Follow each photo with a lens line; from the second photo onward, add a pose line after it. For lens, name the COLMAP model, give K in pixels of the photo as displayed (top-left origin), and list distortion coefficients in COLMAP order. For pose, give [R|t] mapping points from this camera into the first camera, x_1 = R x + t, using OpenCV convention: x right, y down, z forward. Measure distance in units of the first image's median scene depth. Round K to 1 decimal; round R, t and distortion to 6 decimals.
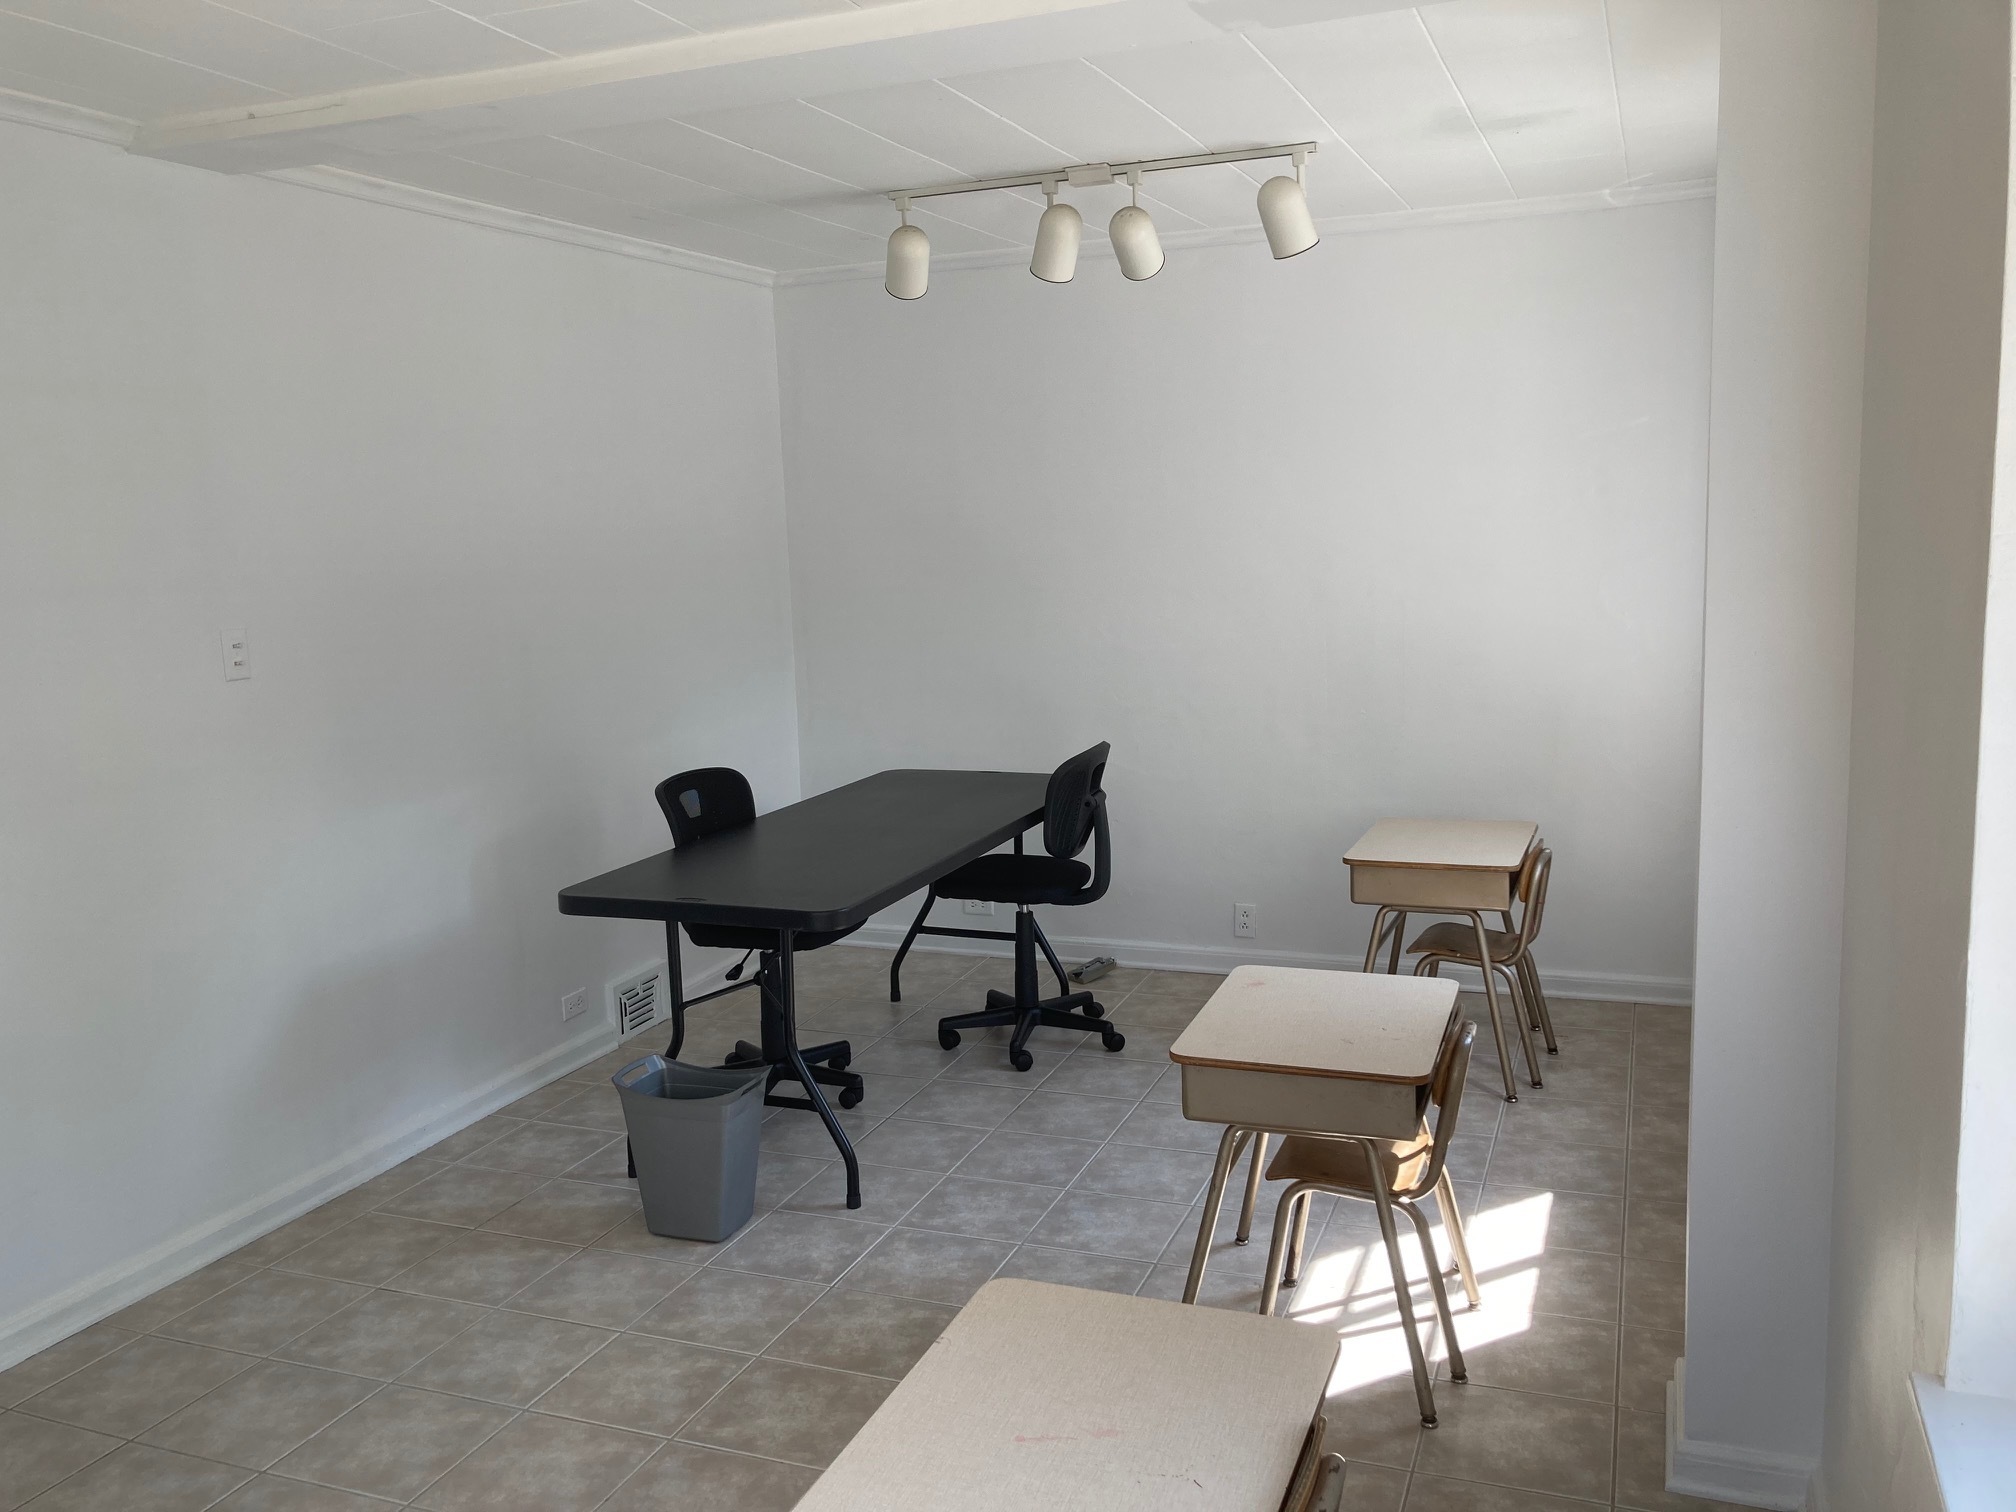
lens RADIAL K [[1655.6, 0, 995.9], [0, 1655.6, 750.7], [0, 0, 1]] dist [0.034540, -0.050104]
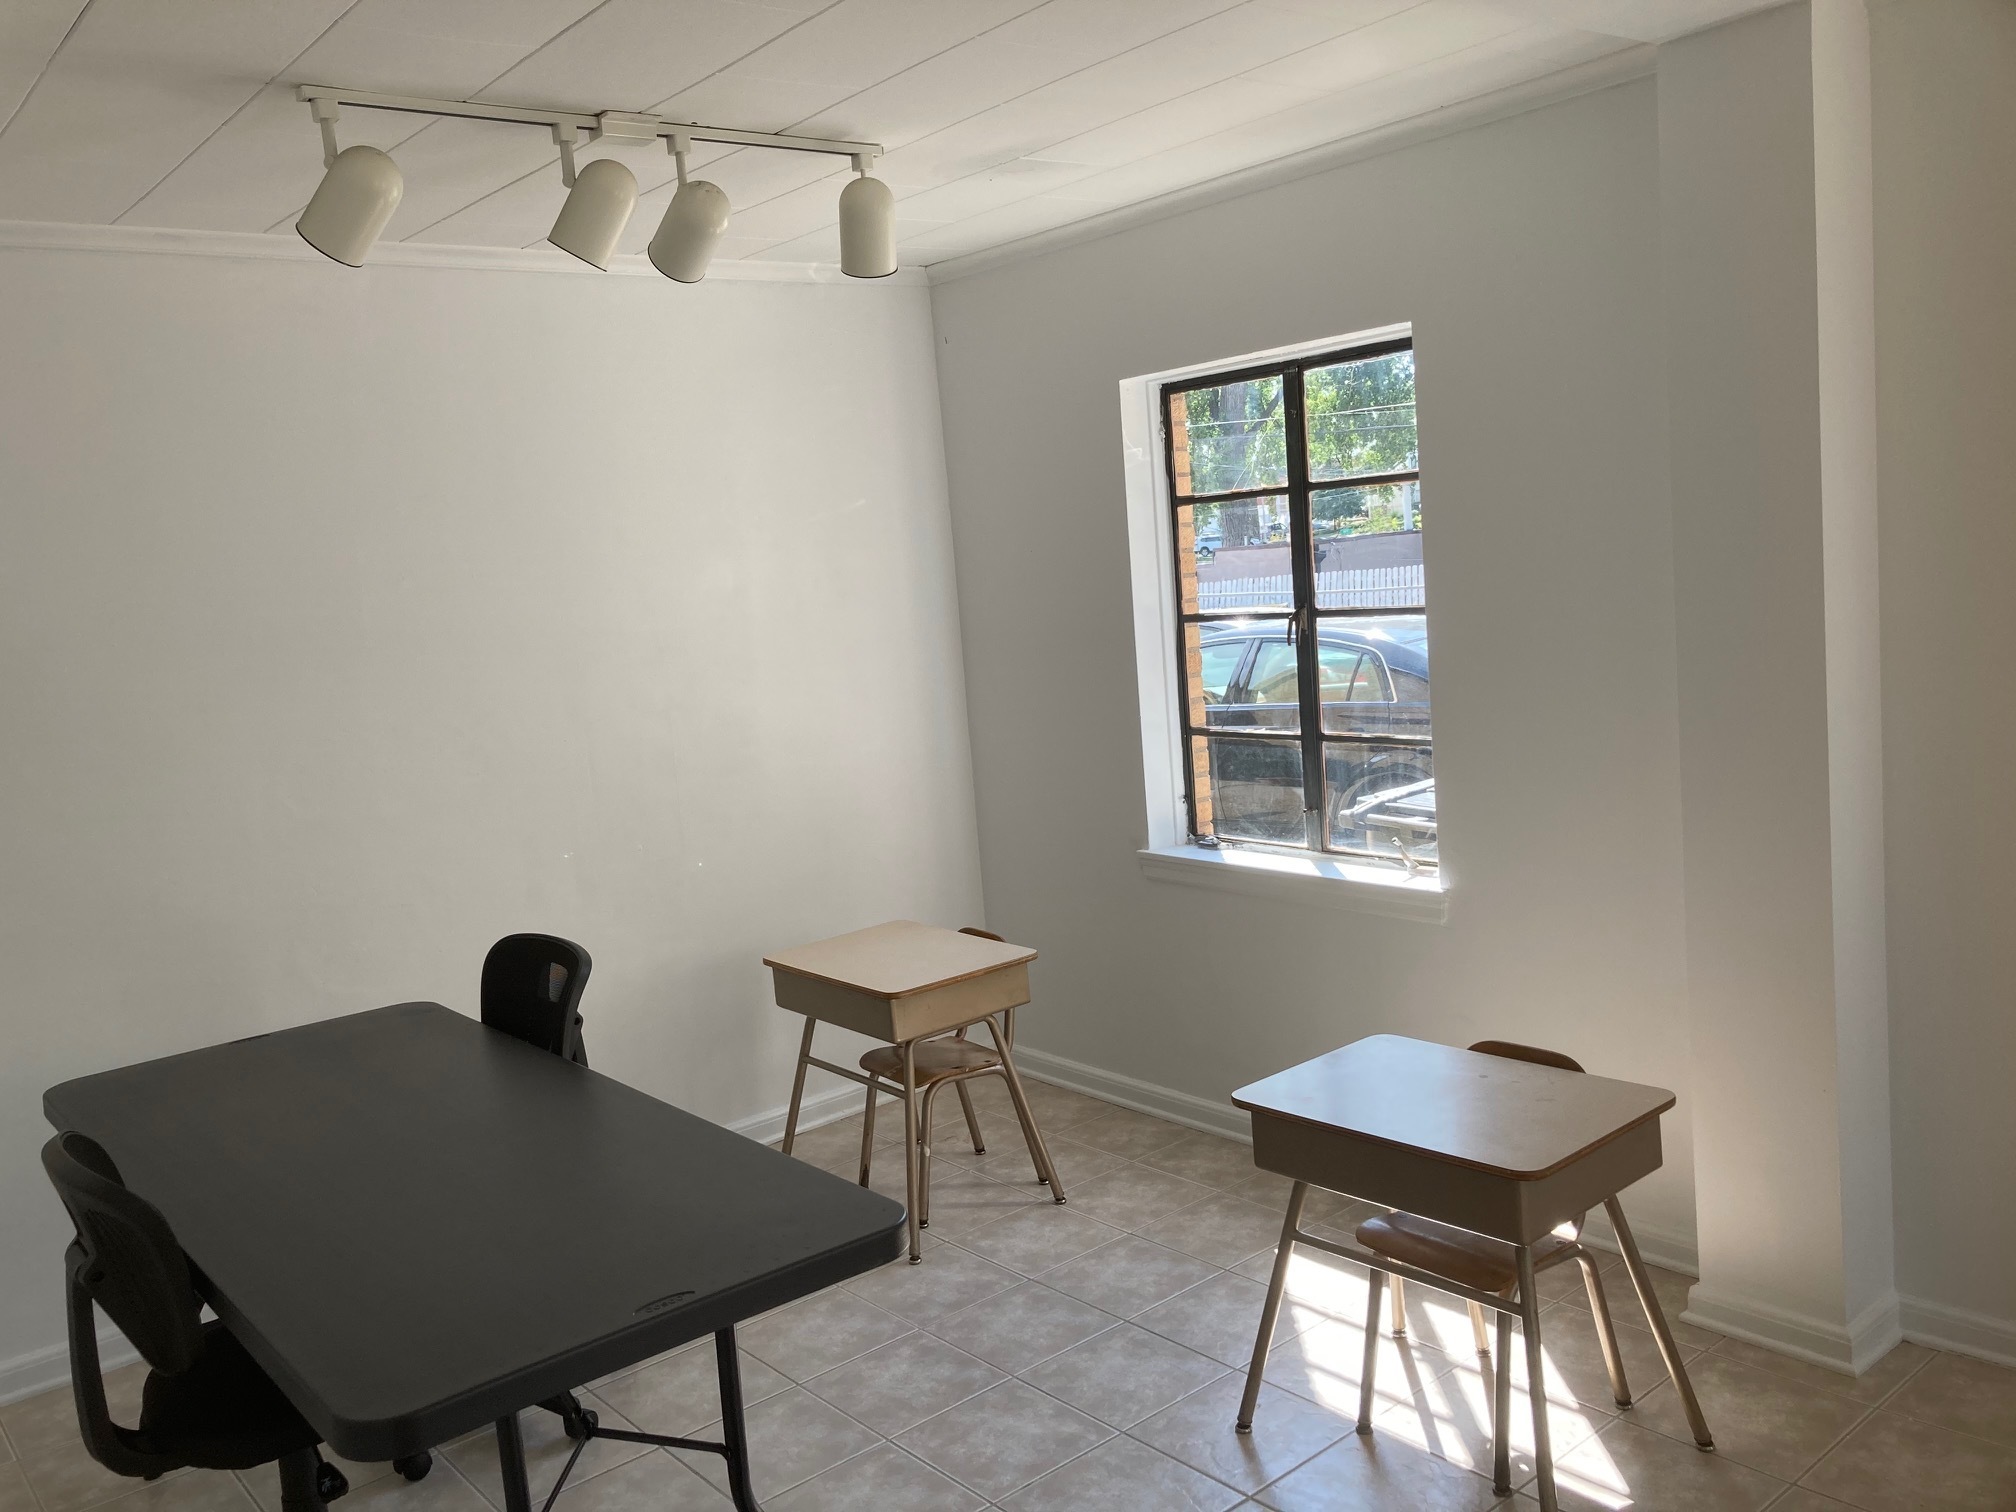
lens RADIAL K [[1655.6, 0, 1003.2], [0, 1655.6, 759.3], [0, 0, 1]] dist [0.034540, -0.050104]
pose [[0.484146, -0.120857, 0.866600, -0.591025], [0.193355, 0.980708, 0.028748, -0.083298], [-0.853356, 0.153643, 0.498174, 0.627811]]
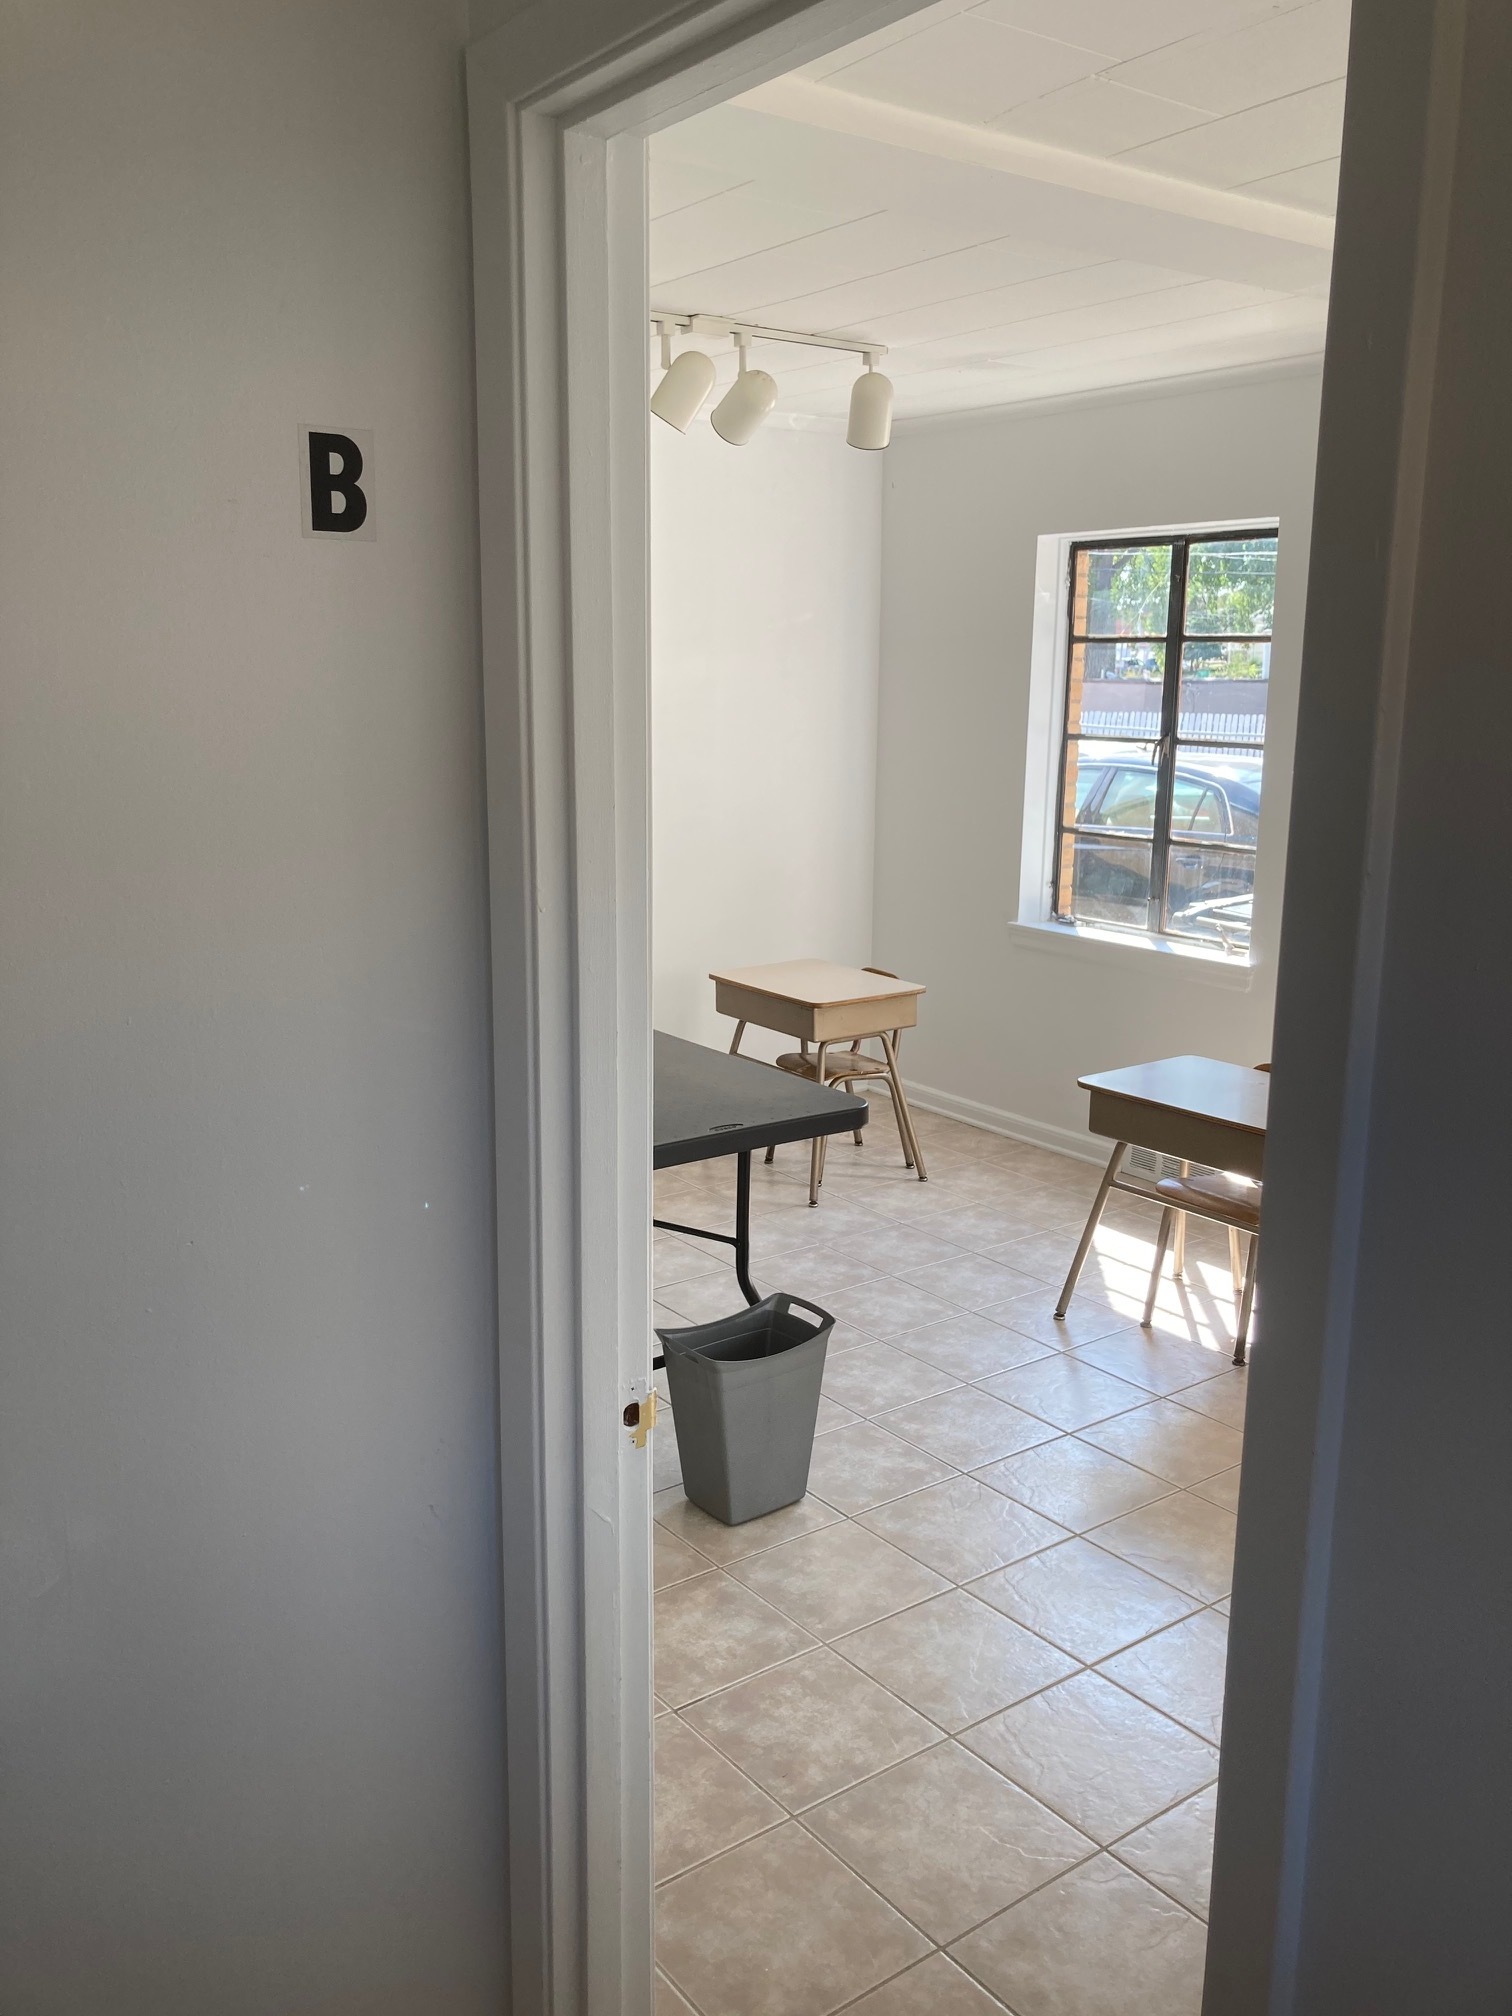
lens RADIAL K [[1655.6, 0, 752.6], [0, 1655.6, 1005.0], [0, 0, 1]] dist [0.034540, -0.050104]
pose [[0.532725, -0.140078, 0.834615, -0.908205], [0.098075, 0.989780, 0.103520, -0.066350], [-0.840587, 0.026708, 0.541018, 0.535805]]
